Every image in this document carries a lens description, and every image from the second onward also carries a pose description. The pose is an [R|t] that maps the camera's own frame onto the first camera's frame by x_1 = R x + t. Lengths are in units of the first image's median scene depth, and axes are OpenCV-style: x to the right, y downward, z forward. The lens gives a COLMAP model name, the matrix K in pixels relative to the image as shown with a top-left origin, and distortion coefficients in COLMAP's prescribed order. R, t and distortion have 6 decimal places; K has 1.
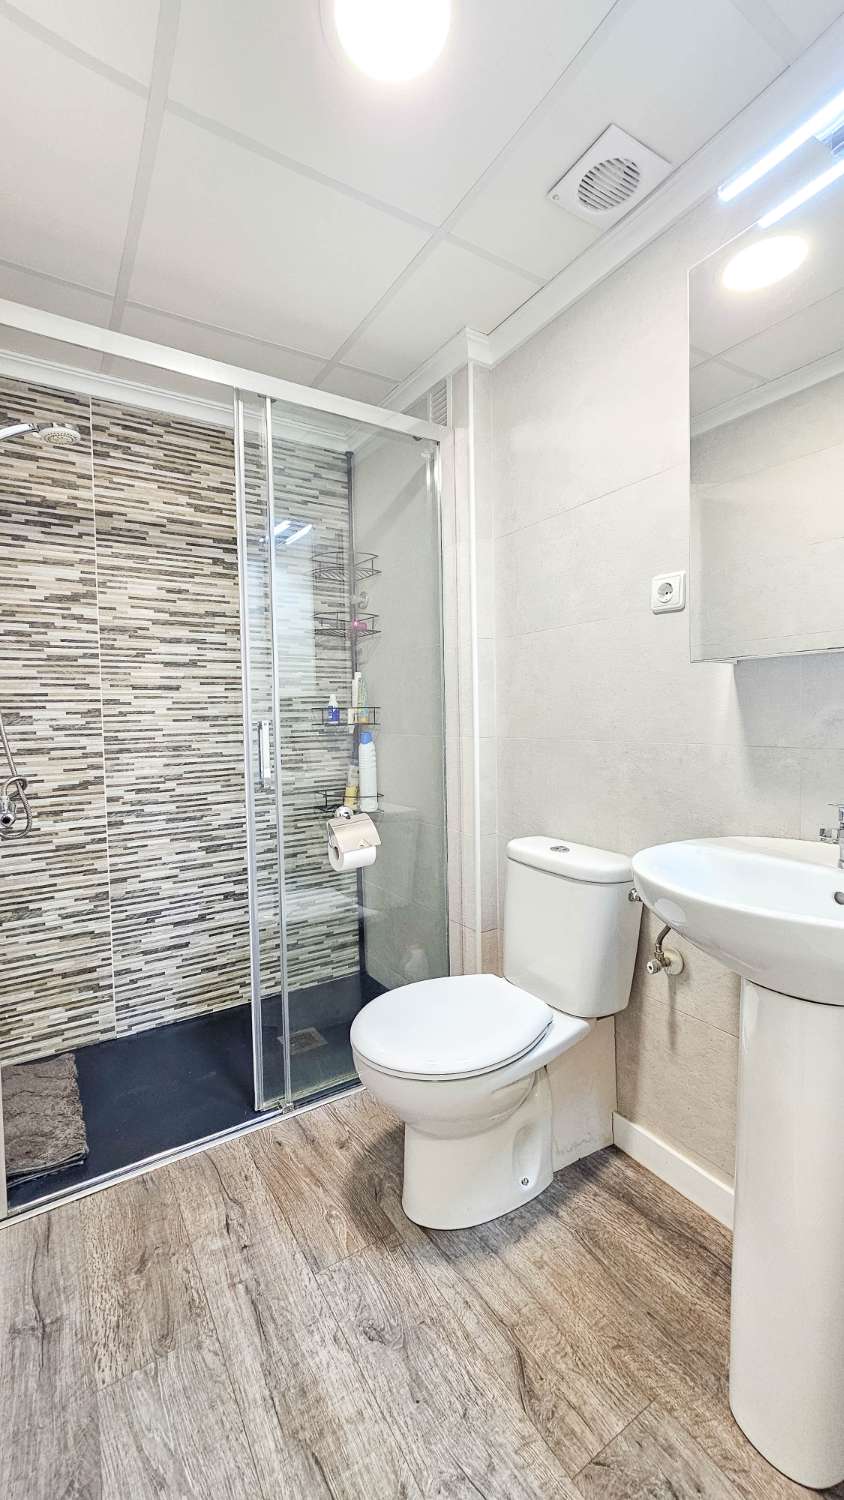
lens RADIAL K [[621.3, 0, 417.8], [0, 621.3, 746.5], [0, 0, 1]] dist [-0.003766, 0.007311]
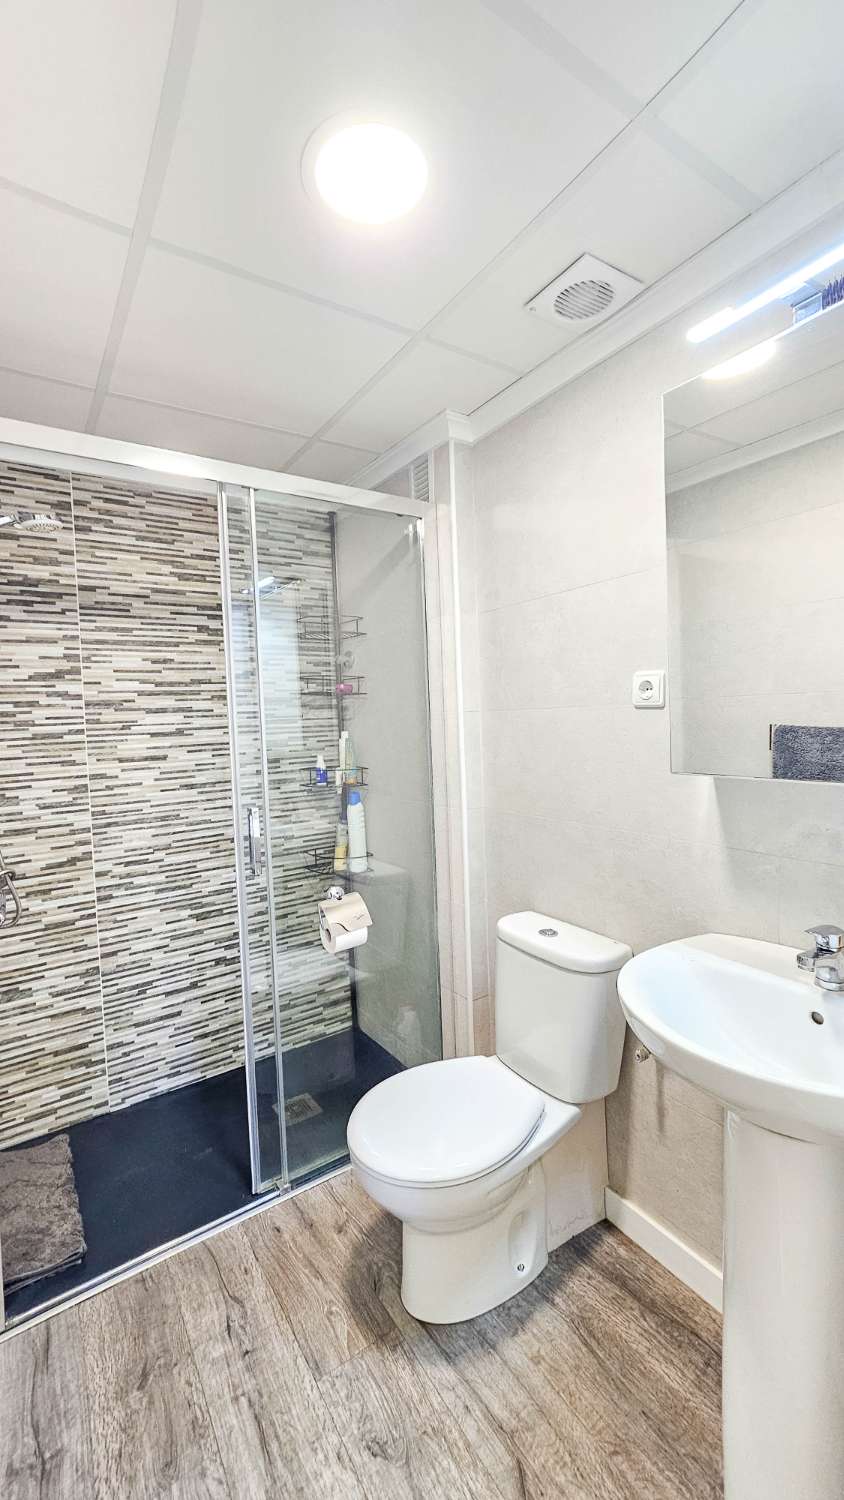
lens RADIAL K [[621.3, 0, 420.1], [0, 621.3, 745.0], [0, 0, 1]] dist [-0.003766, 0.007311]
pose [[0.999428, -0.019423, 0.027681, -0.003499], [0.019352, 0.999809, 0.002837, -0.121491], [-0.027731, -0.002300, 0.999613, -0.011760]]
